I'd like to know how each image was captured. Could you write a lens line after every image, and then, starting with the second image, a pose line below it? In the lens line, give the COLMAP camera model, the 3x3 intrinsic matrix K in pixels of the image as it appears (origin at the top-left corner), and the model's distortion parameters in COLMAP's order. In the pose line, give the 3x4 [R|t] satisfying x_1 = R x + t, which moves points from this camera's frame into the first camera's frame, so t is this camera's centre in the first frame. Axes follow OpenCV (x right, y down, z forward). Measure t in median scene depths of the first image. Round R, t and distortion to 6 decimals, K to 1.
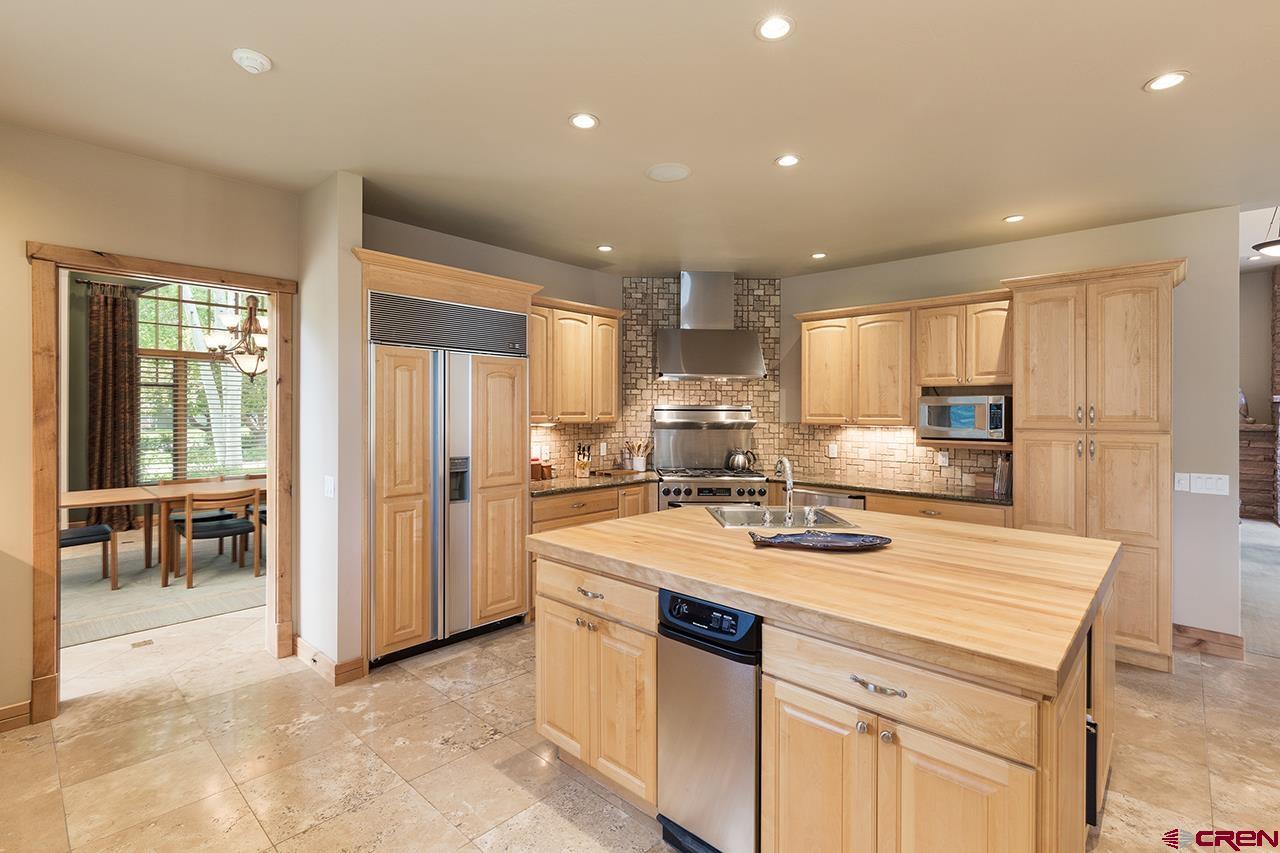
lens RADIAL K [[588.7, 0, 628.8], [0, 588.7, 410.9], [0, 0, 1]] dist [0.002705, -0.000811]
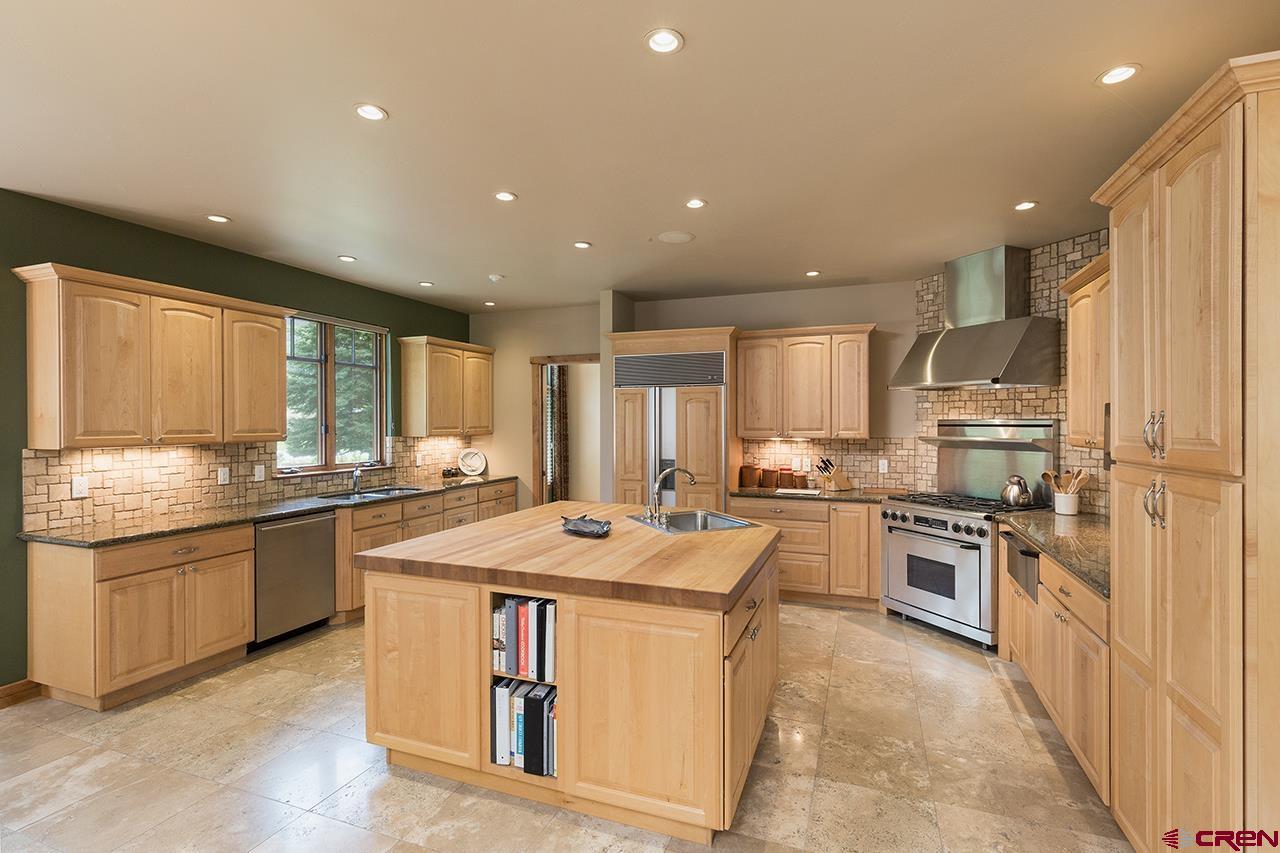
lens RADIAL K [[588.7, 0, 636.1], [0, 588.7, 425.5], [0, 0, 1]] dist [0.002705, -0.000811]
pose [[0.370461, -0.003821, -0.928840, 0.771298], [0.003554, 0.999990, -0.002696, -0.001259], [0.928841, -0.002302, 0.370471, 0.294425]]
